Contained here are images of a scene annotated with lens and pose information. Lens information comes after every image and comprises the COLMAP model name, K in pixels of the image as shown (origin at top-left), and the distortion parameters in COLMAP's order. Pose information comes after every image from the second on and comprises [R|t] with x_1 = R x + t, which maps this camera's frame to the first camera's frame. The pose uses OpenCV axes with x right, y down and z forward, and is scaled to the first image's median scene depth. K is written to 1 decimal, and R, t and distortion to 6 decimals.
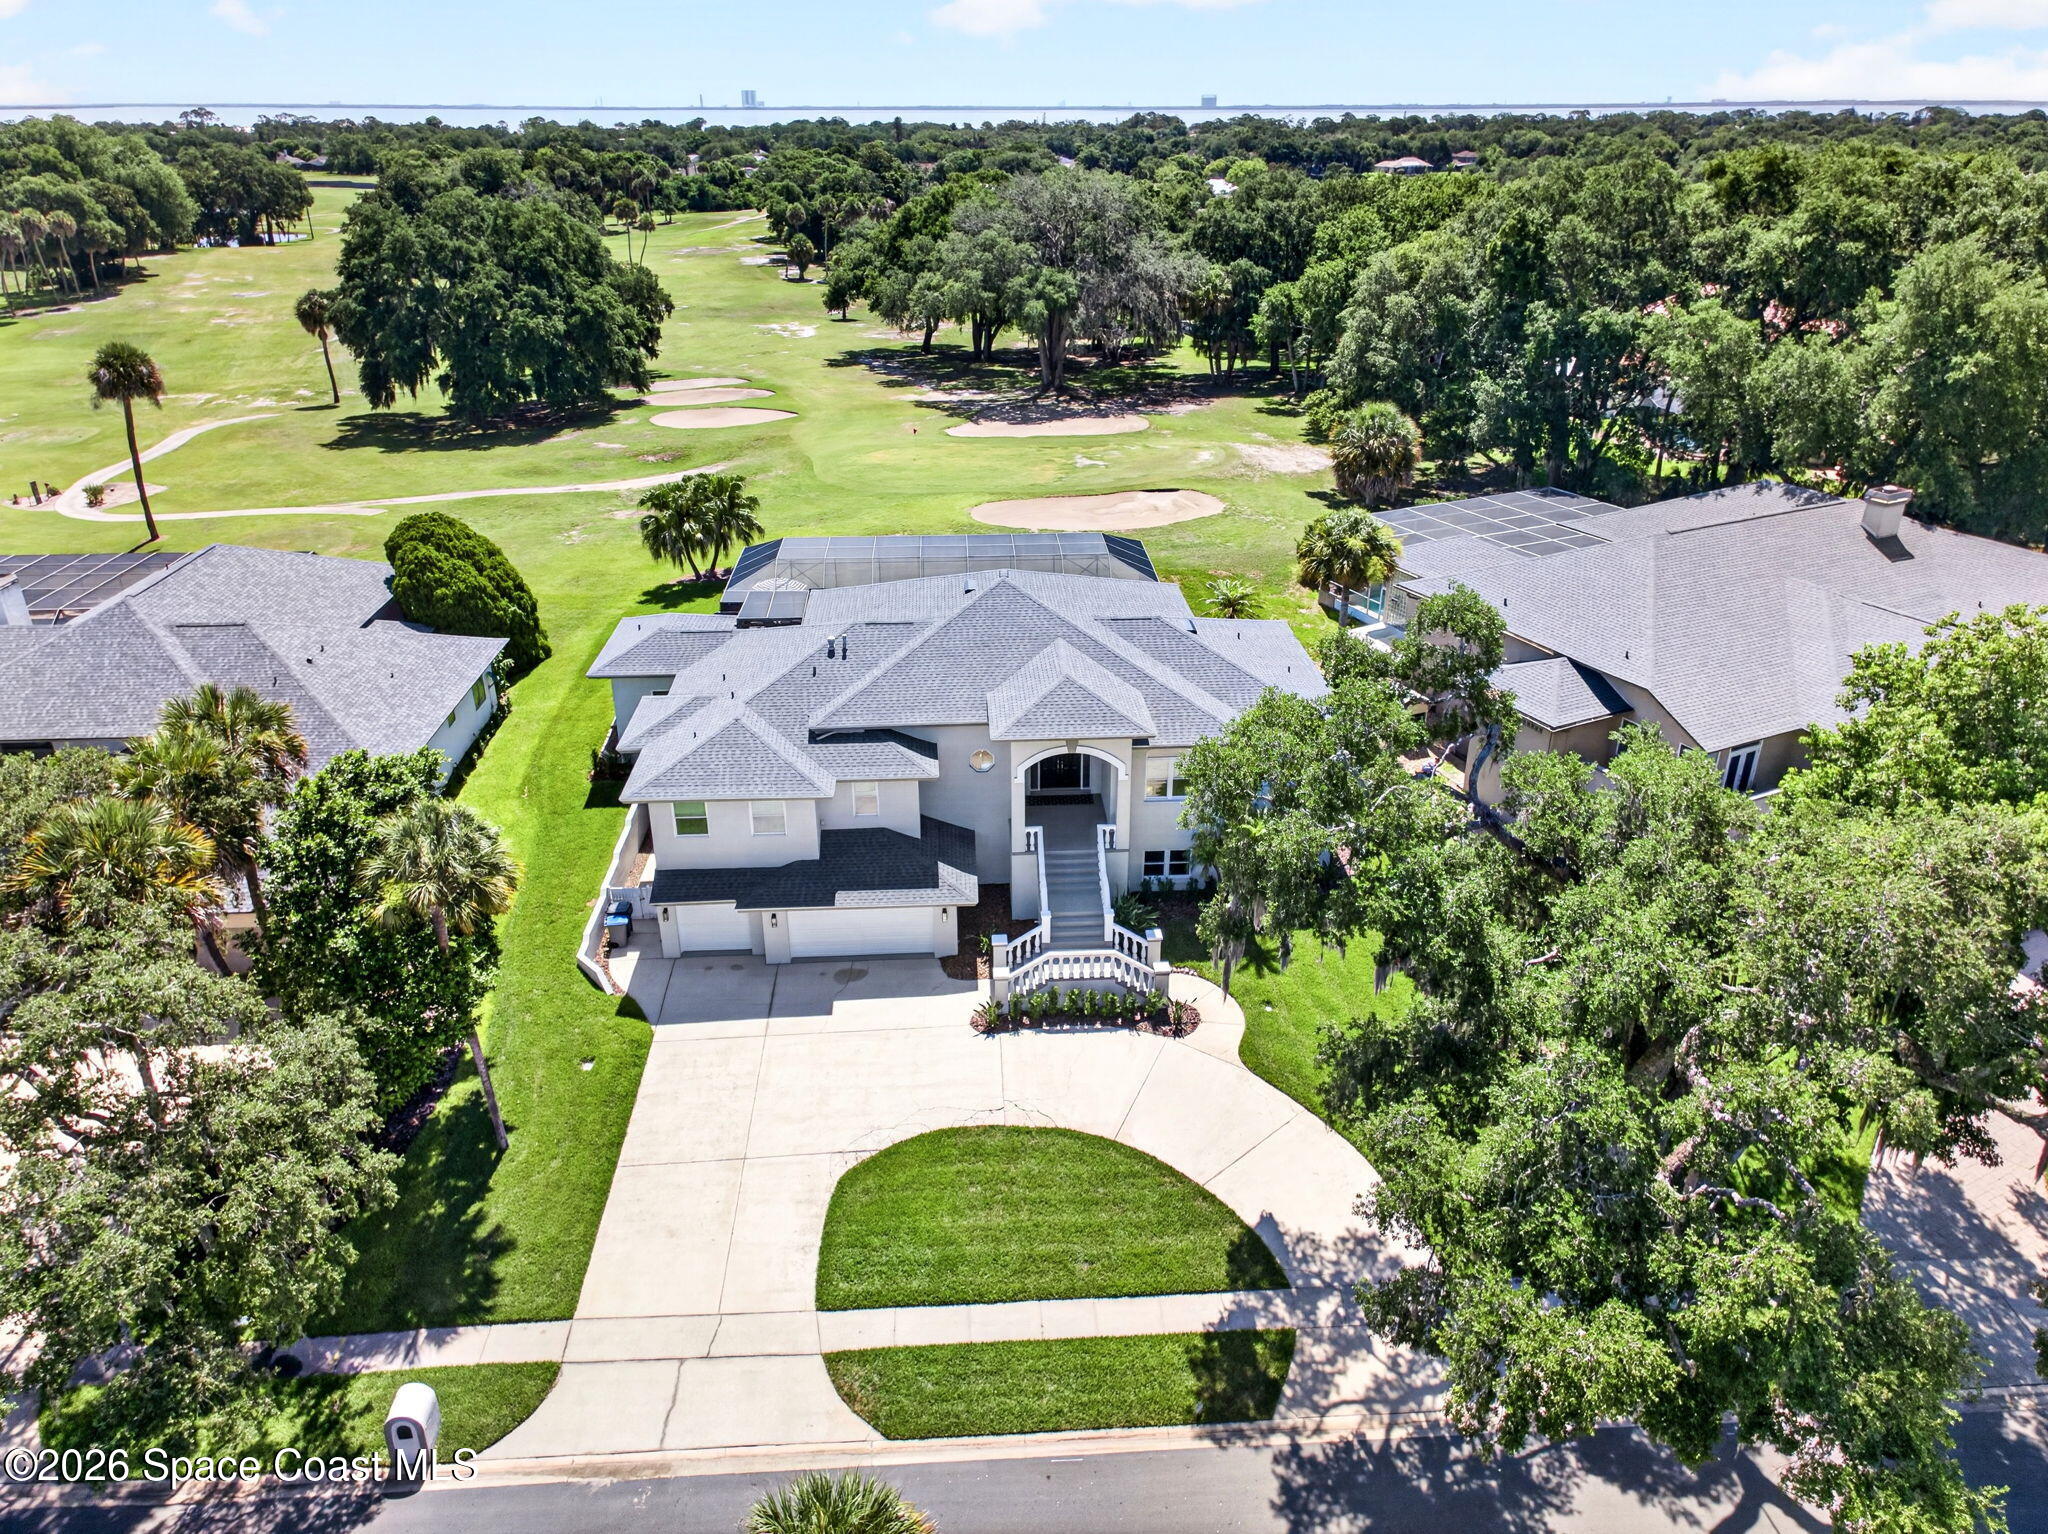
lens RADIAL K [[1390.3, 0, 1031.1], [0, 1390.3, 764.0], [0, 0, 1]] dist [0.003205, 0.006254]
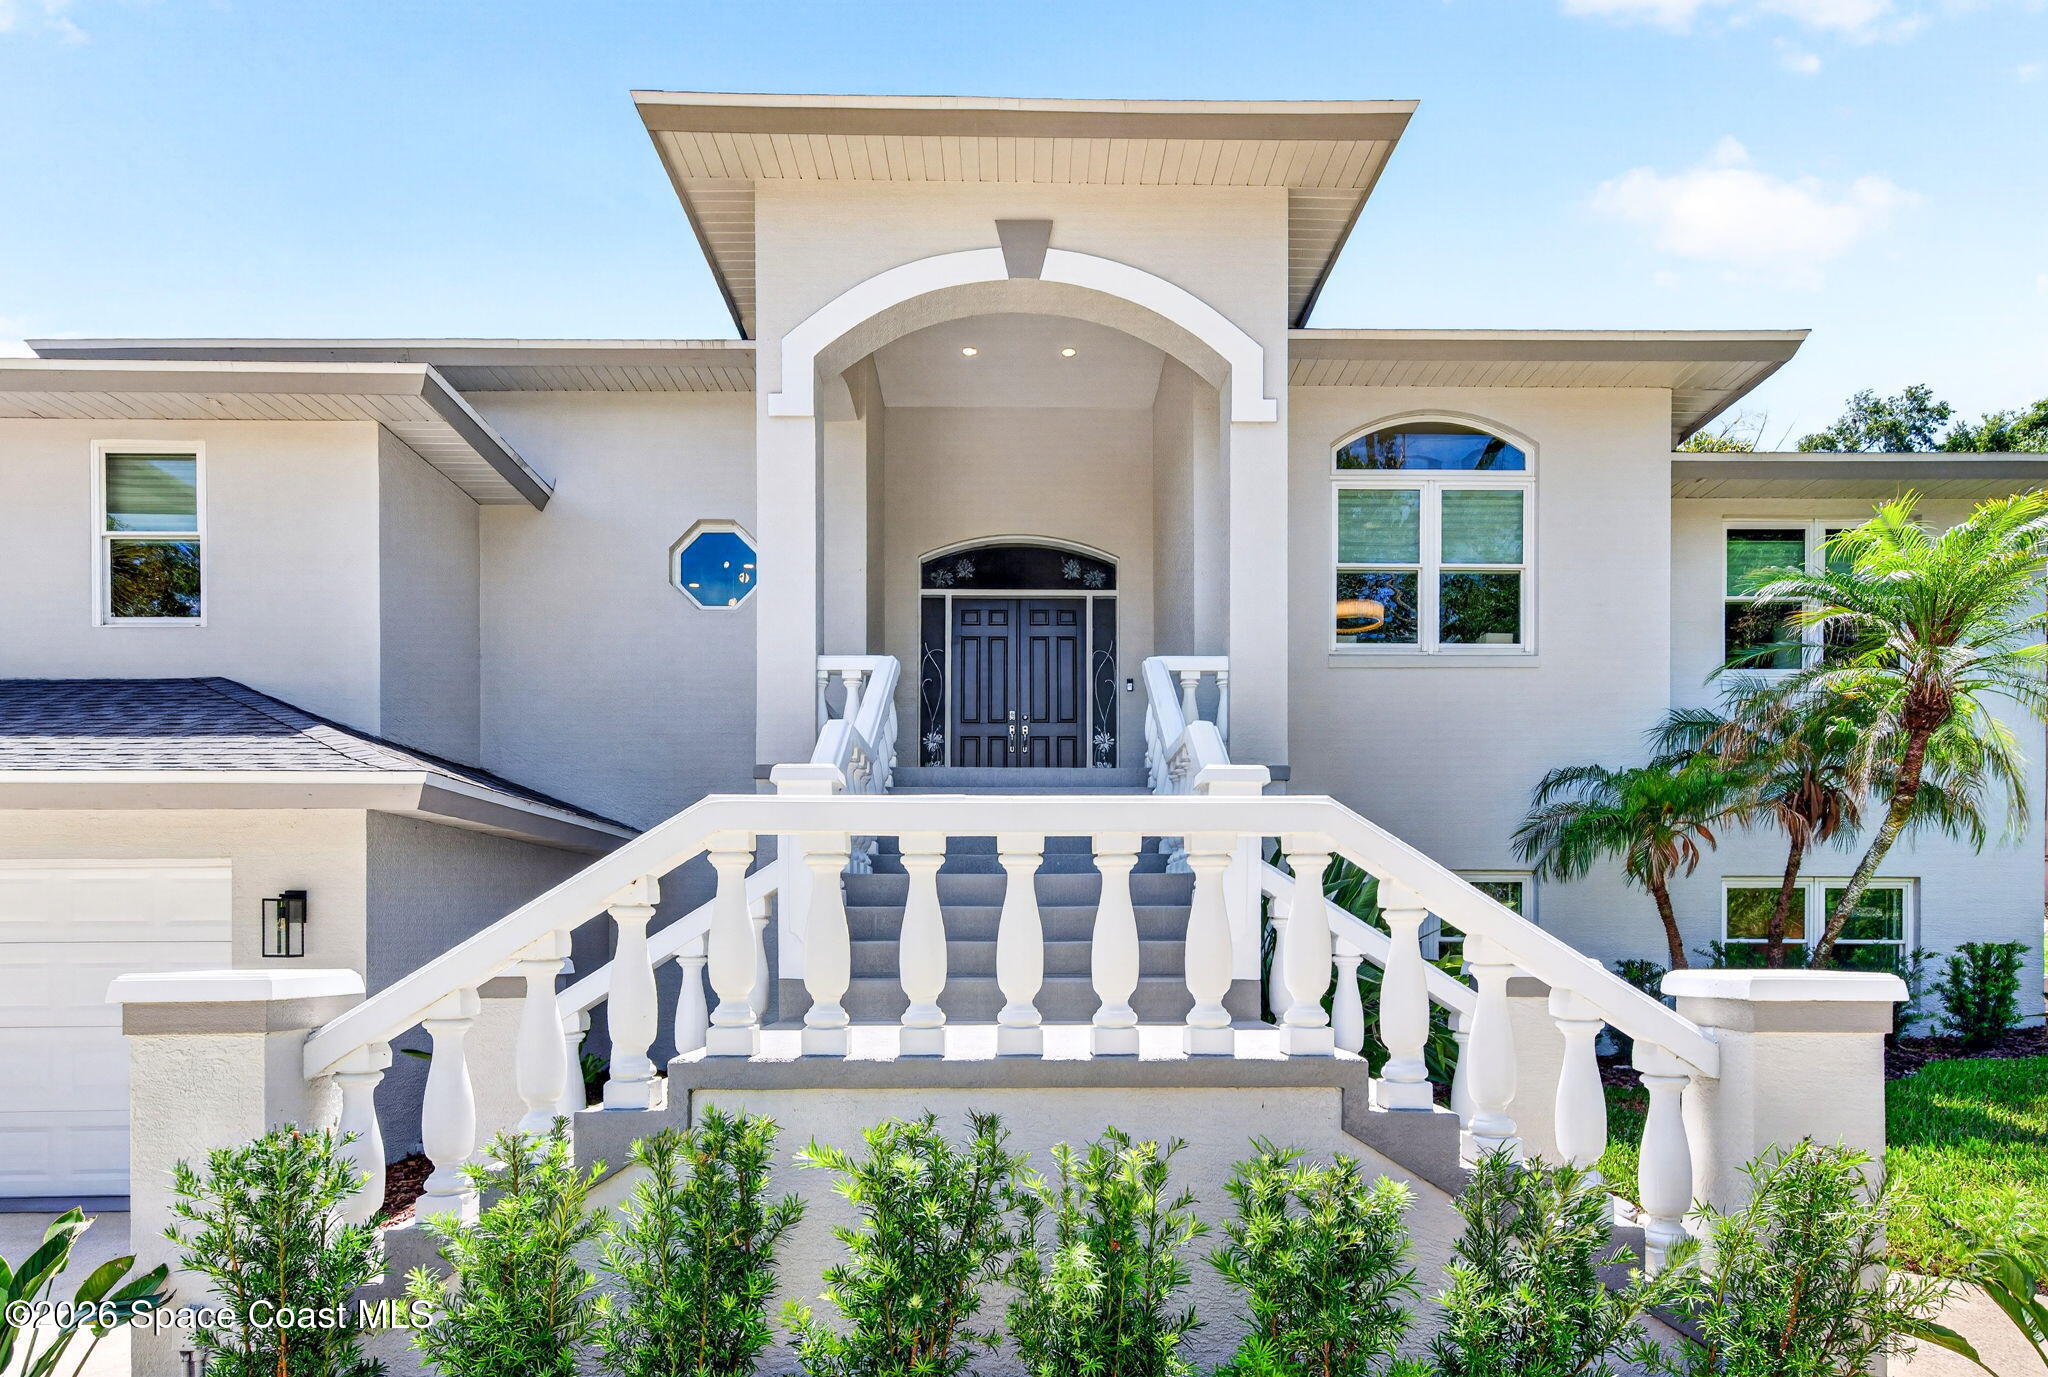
lens RADIAL K [[1207.9, 0, 1086.0], [0, 1207.9, 929.5], [0, 0, 1]] dist [0.001988, 0.000833]
pose [[0.999910, 0.001950, -0.013275, 0.041292], [-0.007581, 0.898447, -0.439017, 0.173201], [0.011070, 0.439078, 0.898381, 0.849033]]
